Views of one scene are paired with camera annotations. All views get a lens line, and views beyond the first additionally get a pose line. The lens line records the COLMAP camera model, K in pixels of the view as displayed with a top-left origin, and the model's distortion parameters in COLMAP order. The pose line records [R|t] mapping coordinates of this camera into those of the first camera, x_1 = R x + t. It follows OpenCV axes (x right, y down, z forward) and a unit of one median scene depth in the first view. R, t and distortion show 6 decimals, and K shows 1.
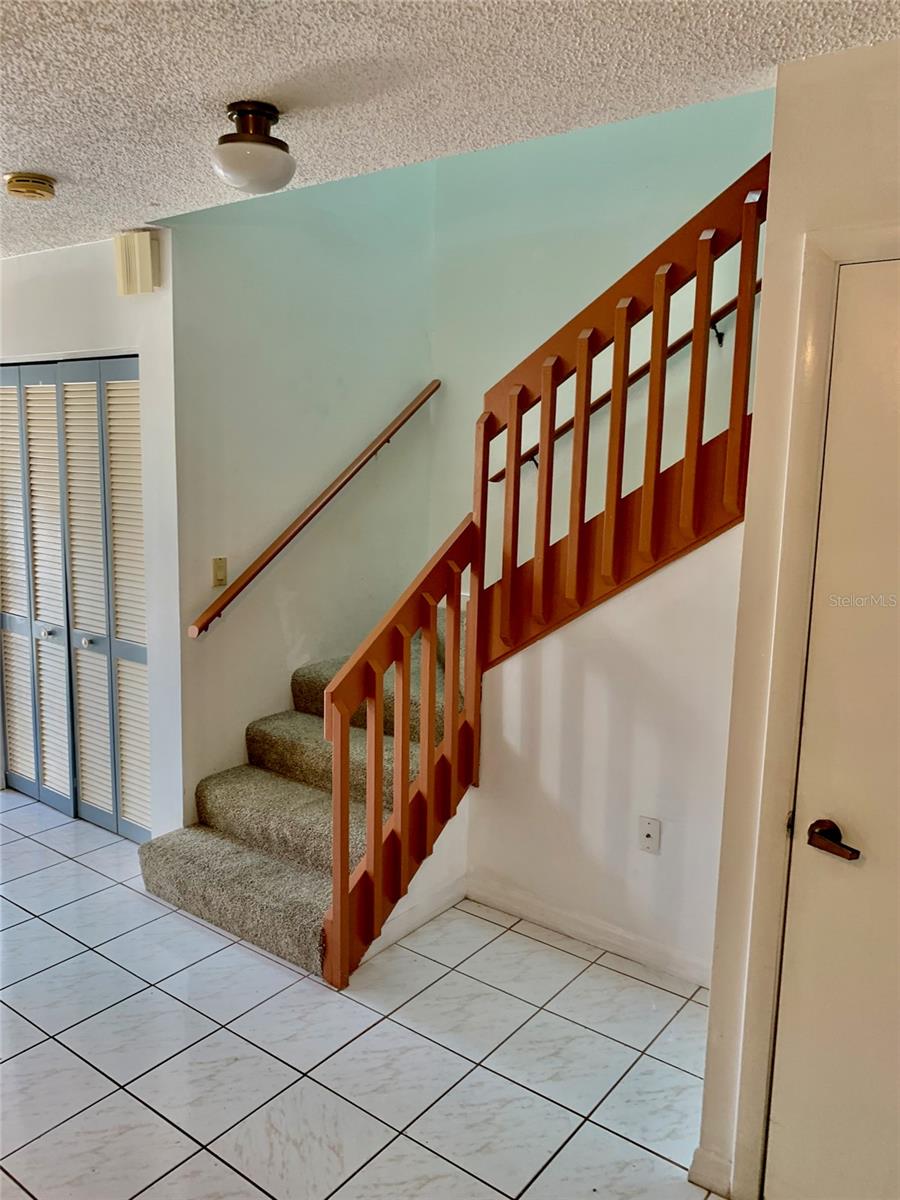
lens RADIAL K [[922.7, 0, 450.0], [0, 922.7, 600.0], [0, 0, 1]] dist [0.005739, -0.002641]
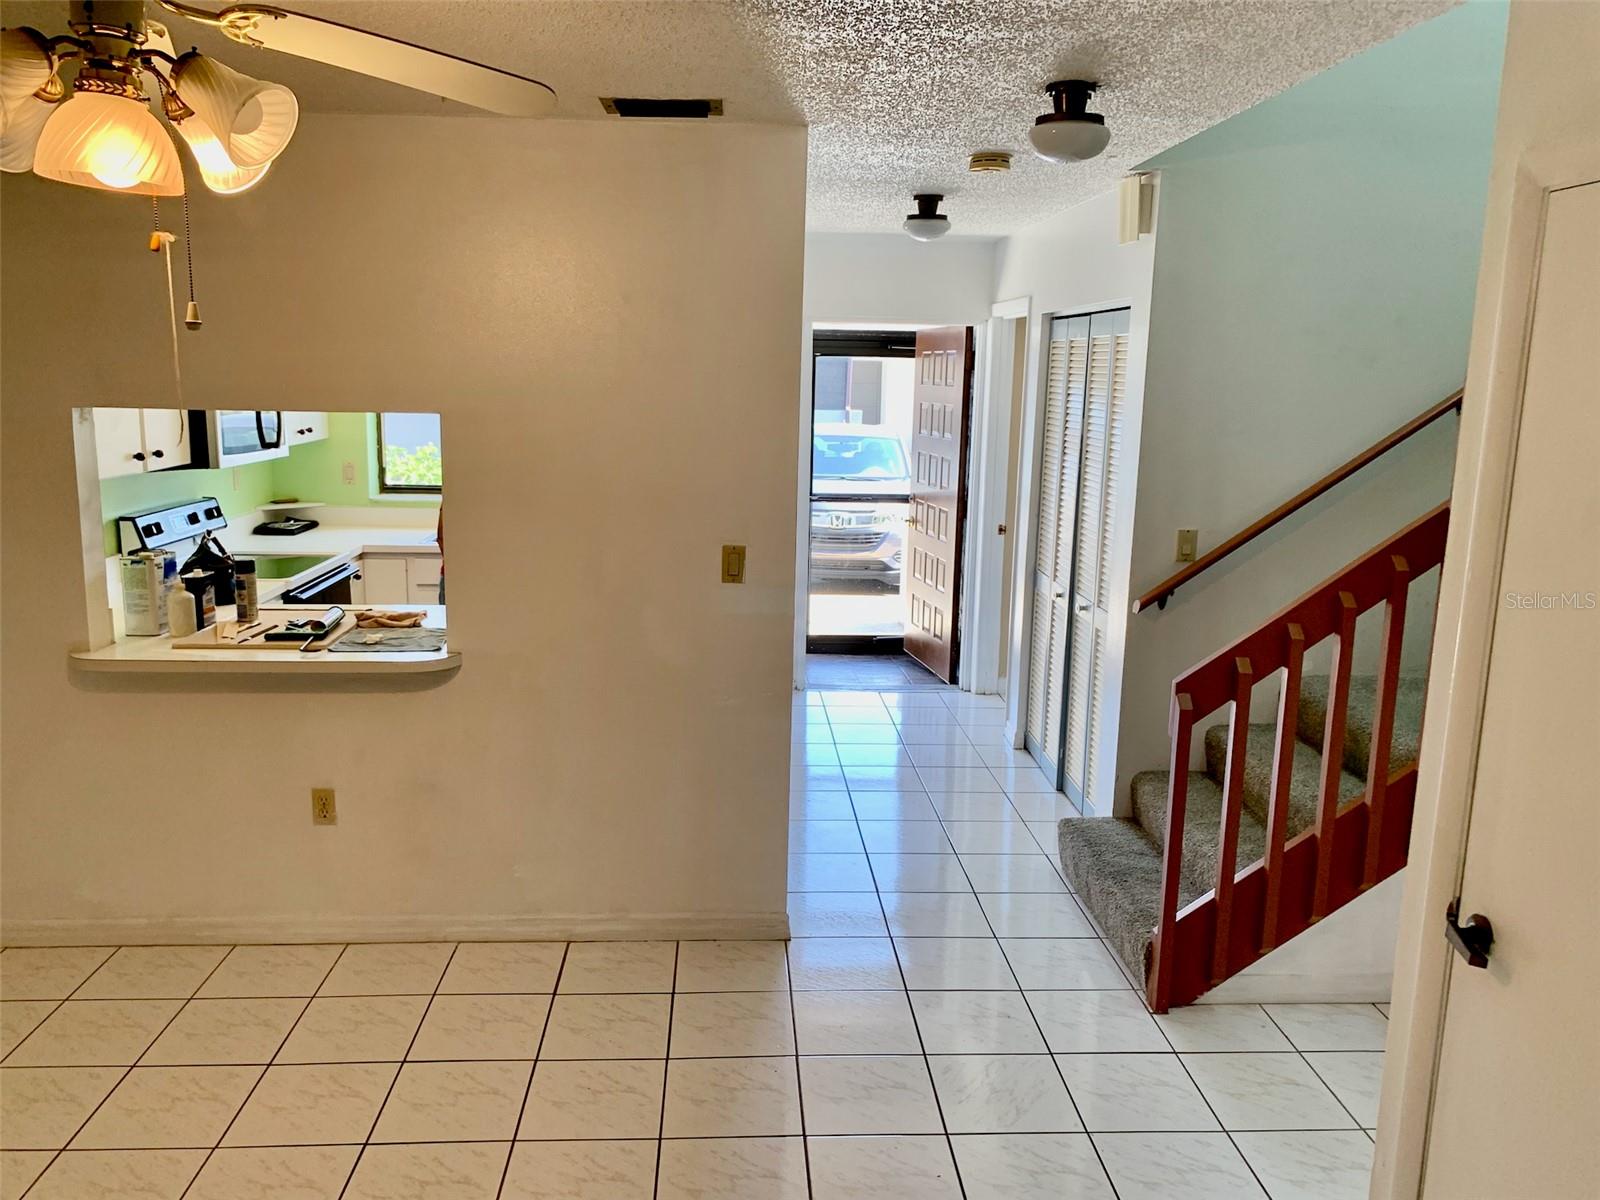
lens RADIAL K [[1230.2, 0, 800.0], [0, 1230.2, 600.0], [0, 0, 1]] dist [0.005739, -0.002641]
pose [[0.649561, 0.129238, -0.749245, 0.438914], [-0.123361, 0.990304, 0.063870, -0.009450], [0.750235, 0.050940, 0.659206, -0.062110]]
